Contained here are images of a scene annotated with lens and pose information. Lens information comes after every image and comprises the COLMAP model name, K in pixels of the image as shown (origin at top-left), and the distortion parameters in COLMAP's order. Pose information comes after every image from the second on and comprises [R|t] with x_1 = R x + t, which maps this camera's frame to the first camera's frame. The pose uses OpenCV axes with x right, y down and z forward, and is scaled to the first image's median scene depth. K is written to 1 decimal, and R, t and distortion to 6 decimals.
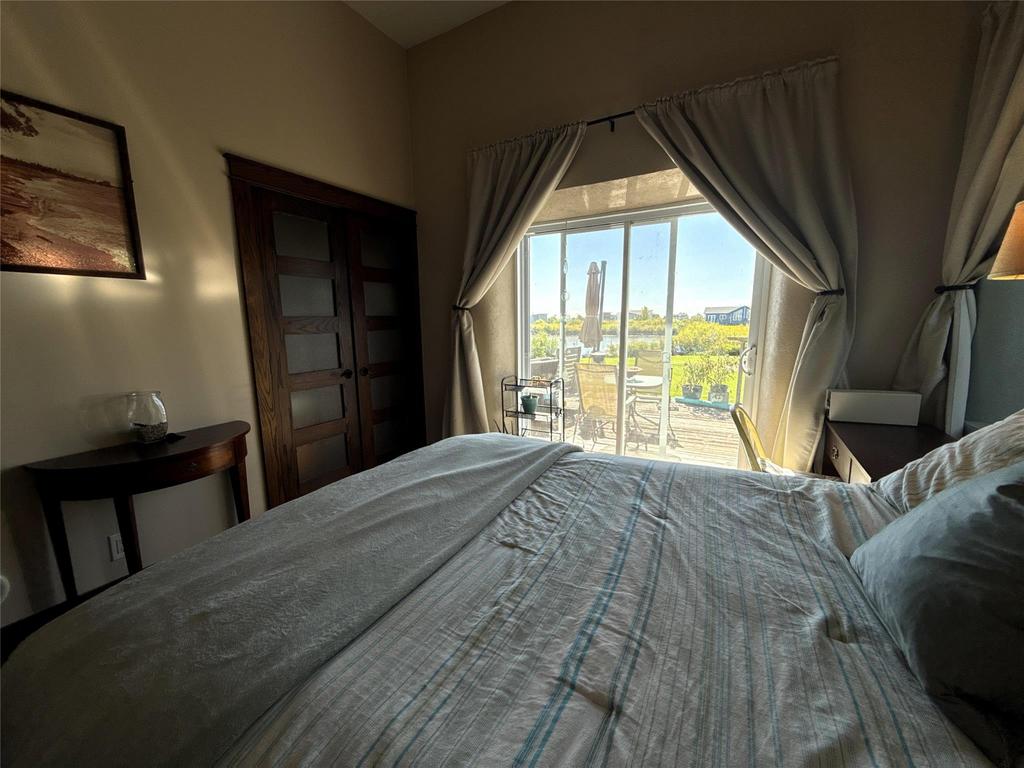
lens RADIAL K [[408.6, 0, 512.8], [0, 408.6, 384.8], [0, 0, 1]] dist [-0.000261, 0.000261]
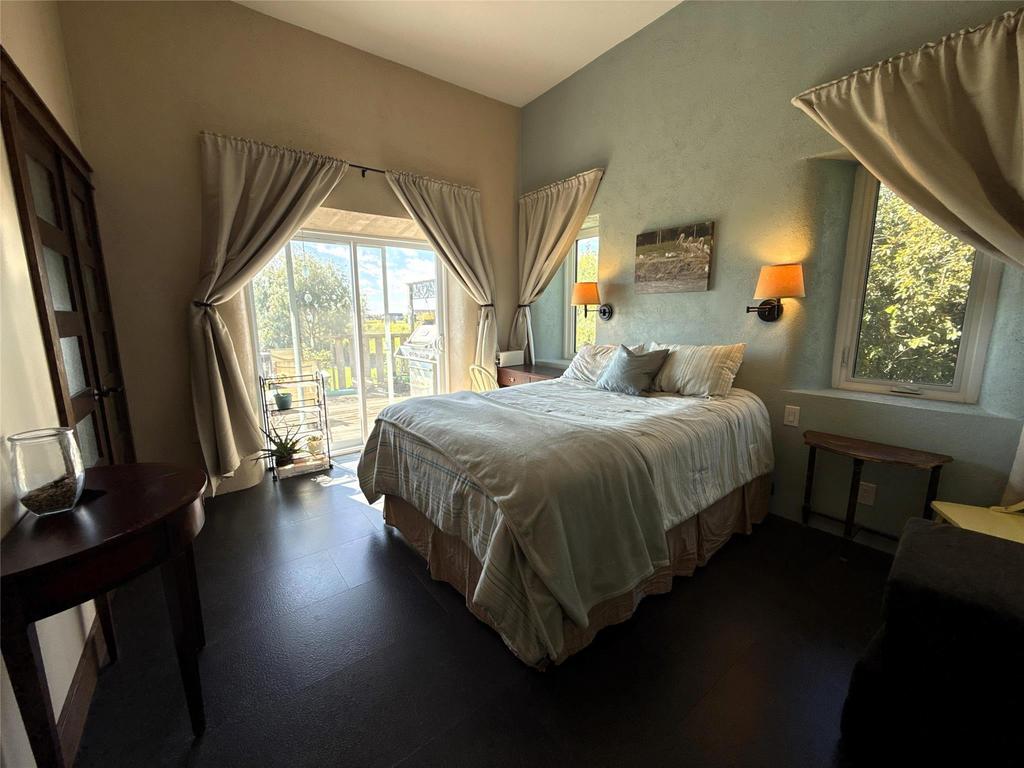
lens RADIAL K [[408.6, 0, 512.8], [0, 408.6, 384.8], [0, 0, 1]] dist [-0.000261, 0.000261]
pose [[0.394723, -0.139836, 0.908097, -0.871939], [0.149788, 0.984922, 0.086558, 0.002939], [-0.906508, 0.101856, 0.409717, 0.085296]]
